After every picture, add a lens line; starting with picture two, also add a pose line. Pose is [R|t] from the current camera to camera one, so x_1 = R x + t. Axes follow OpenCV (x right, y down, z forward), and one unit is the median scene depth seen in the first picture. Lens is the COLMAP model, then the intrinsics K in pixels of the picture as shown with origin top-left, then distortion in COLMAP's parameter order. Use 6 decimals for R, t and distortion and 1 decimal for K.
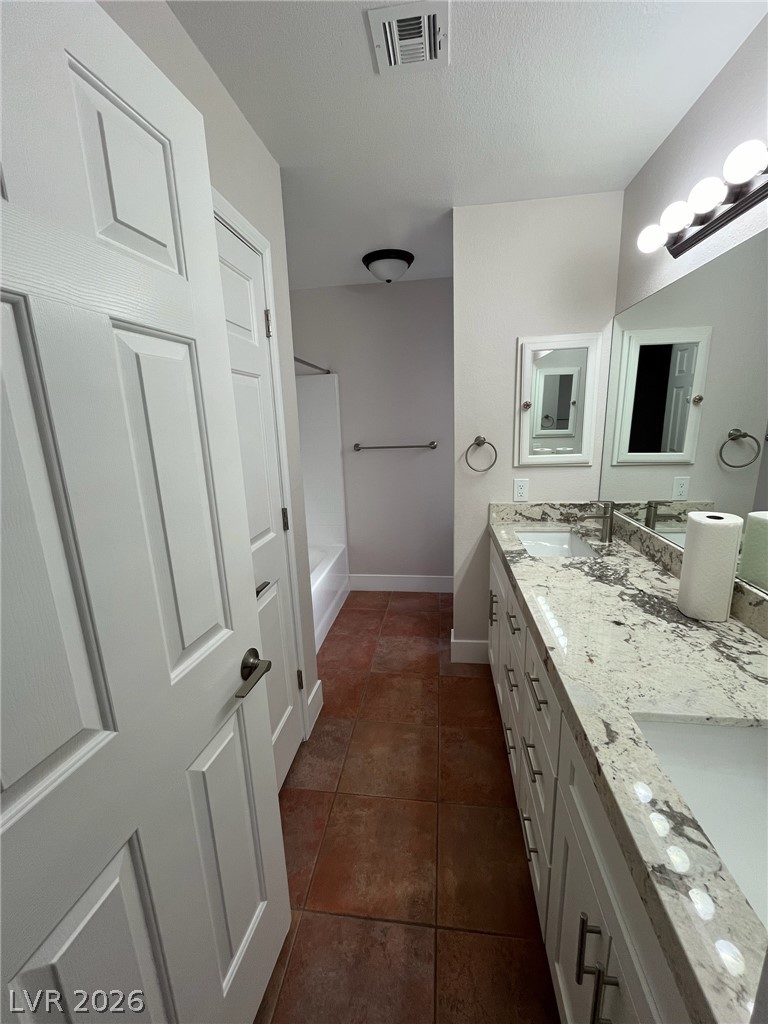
lens RADIAL K [[412.6, 0, 384.0], [0, 412.6, 512.0], [0, 0, 1]] dist [-0.001953, -0.000432]
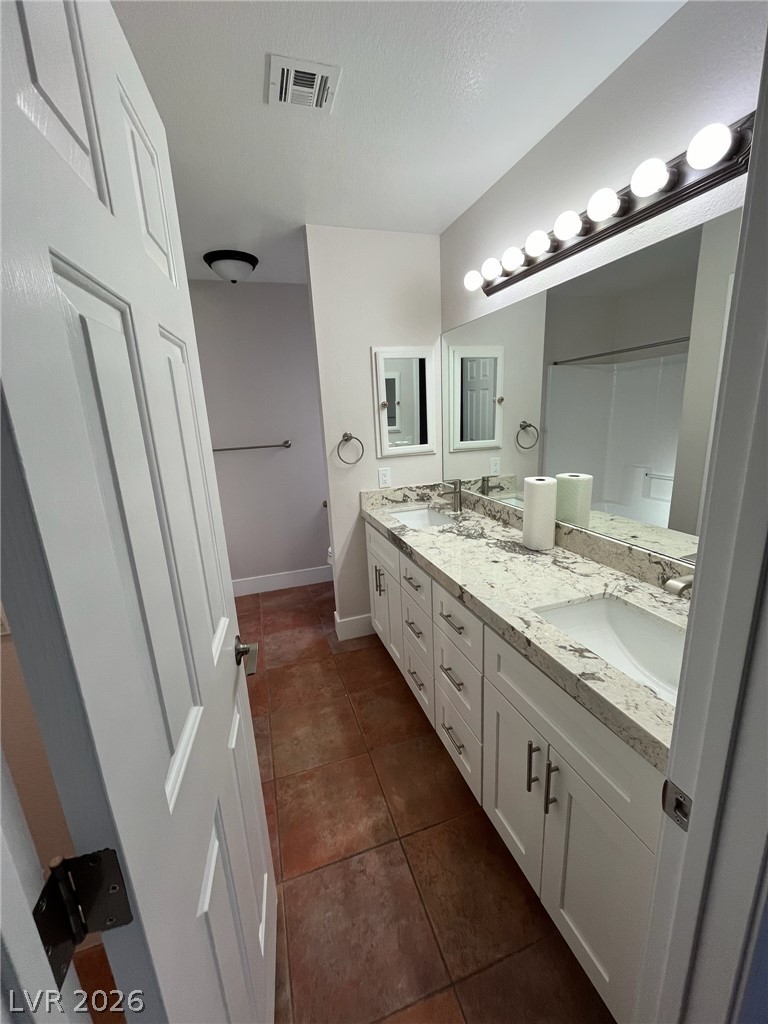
lens RADIAL K [[412.6, 0, 384.0], [0, 412.6, 512.0], [0, 0, 1]] dist [-0.001953, -0.000432]
pose [[0.902087, -0.112887, 0.416527, -0.213848], [0.113233, 0.993279, 0.023967, 0.018645], [-0.416434, 0.025544, 0.908807, -0.069412]]
